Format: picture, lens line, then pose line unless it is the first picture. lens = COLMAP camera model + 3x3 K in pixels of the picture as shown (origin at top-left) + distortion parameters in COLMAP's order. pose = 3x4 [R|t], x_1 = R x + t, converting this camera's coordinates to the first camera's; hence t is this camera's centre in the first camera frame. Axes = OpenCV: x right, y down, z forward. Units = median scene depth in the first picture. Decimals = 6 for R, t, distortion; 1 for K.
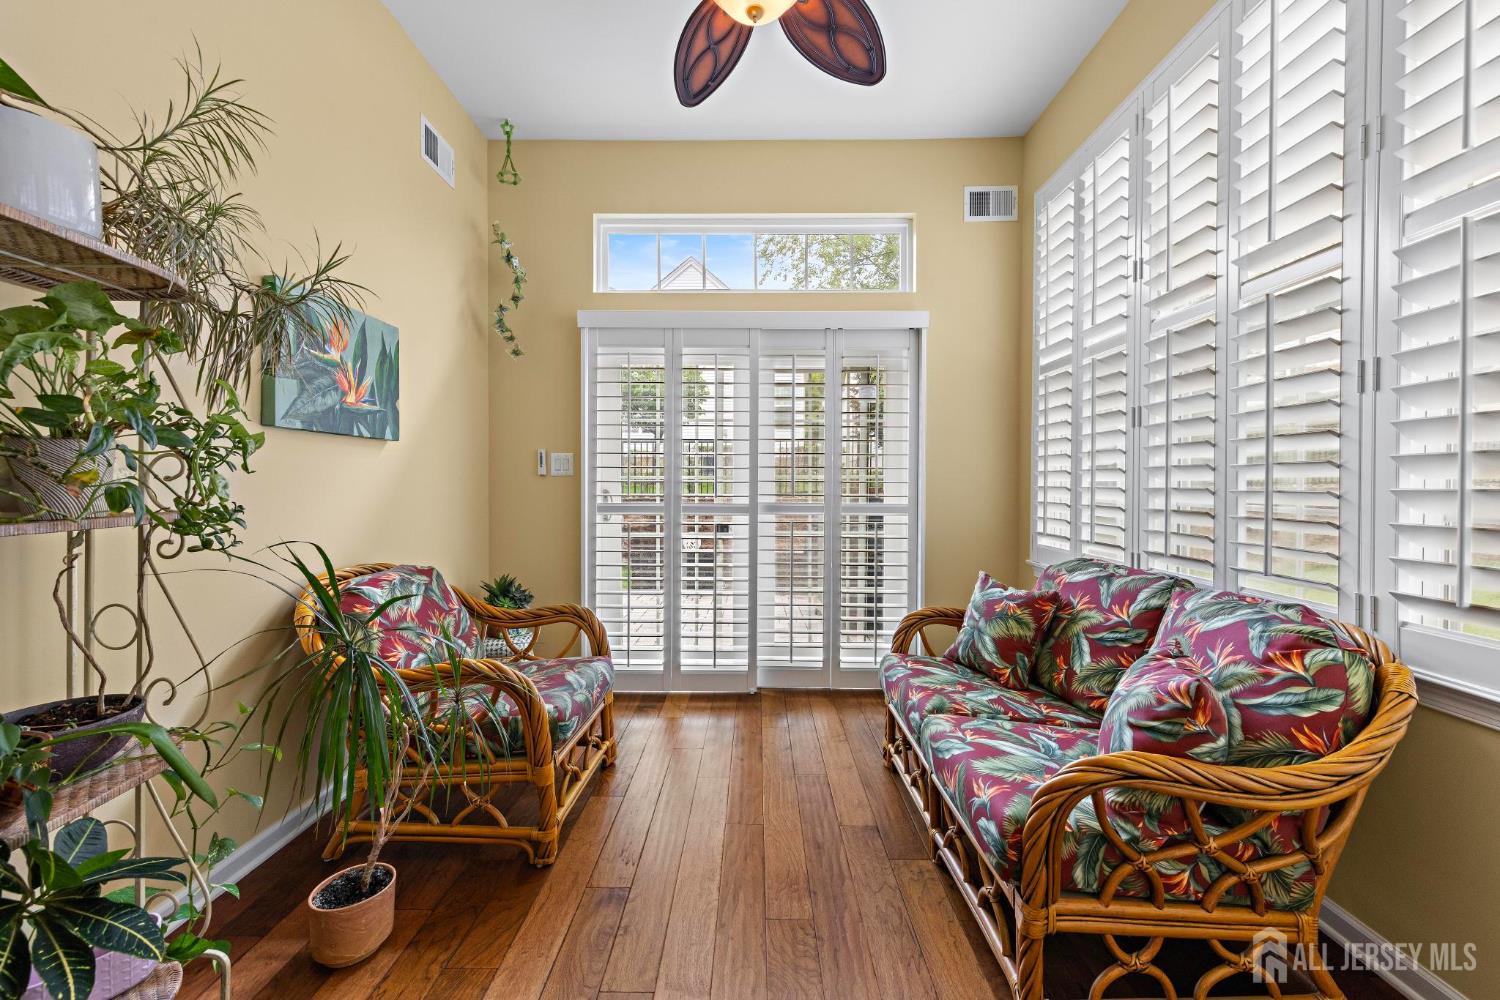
lens RADIAL K [[586.6, 0, 751.5], [0, 586.6, 486.9], [0, 0, 1]] dist [-0.001320, -0.000218]
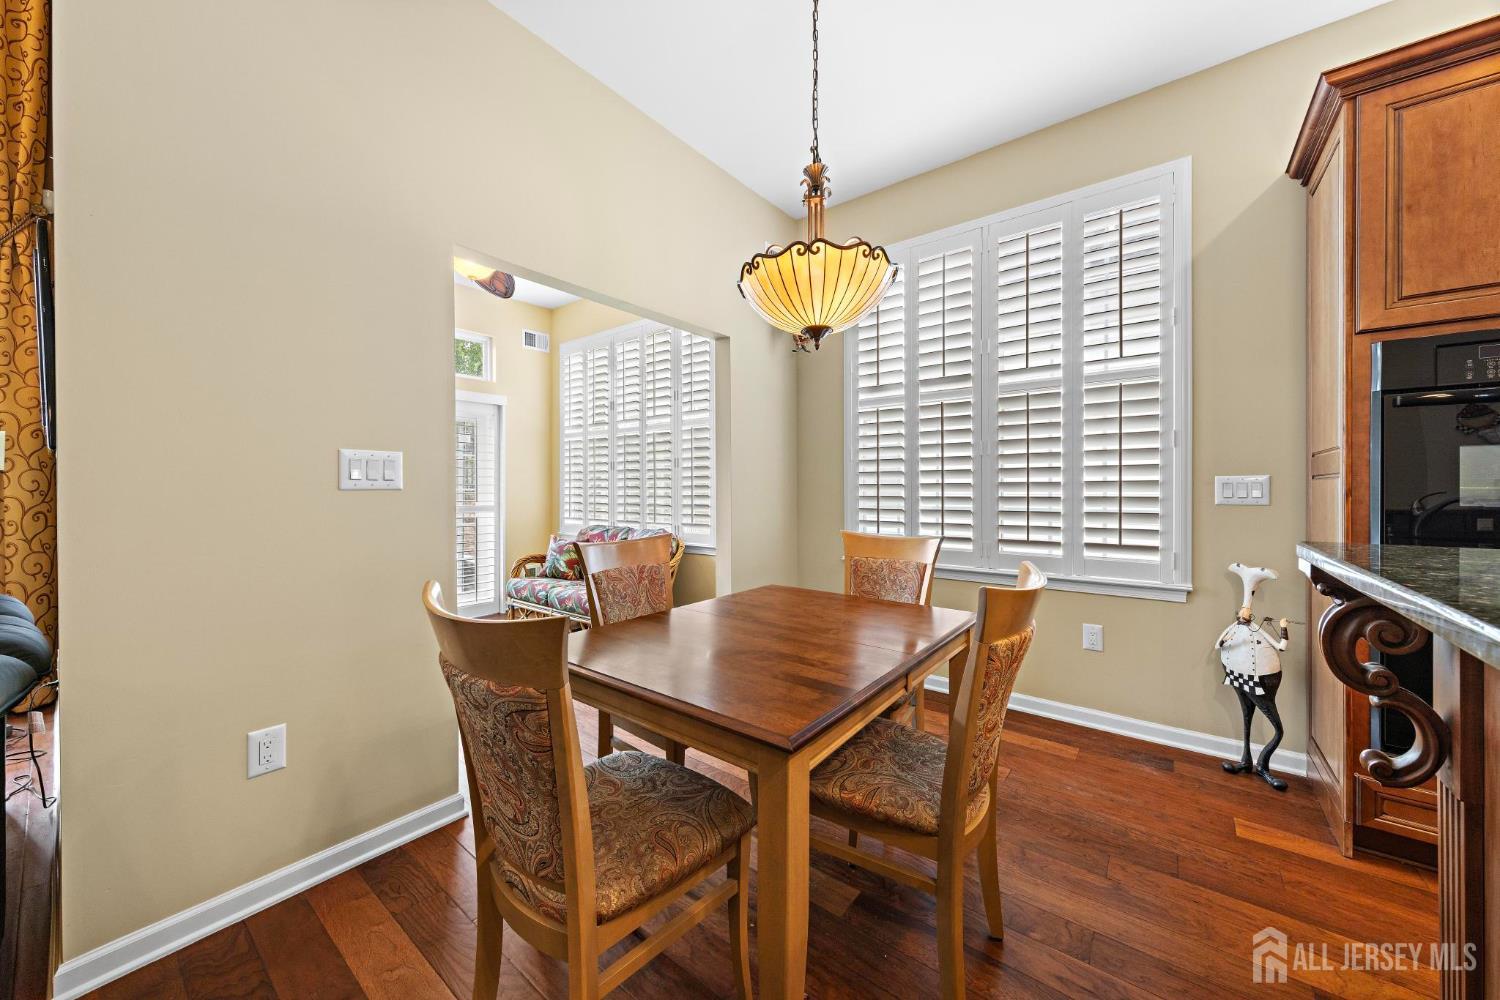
lens RADIAL K [[542.7, 0, 749.4], [0, 542.7, 490.5], [0, 0, 1]] dist [0.000134, 0.000024]
pose [[0.609526, -0.007555, 0.792730, -0.824469], [0.009465, 0.999953, 0.002252, -0.017684], [-0.792709, 0.006130, 0.609569, -0.869965]]
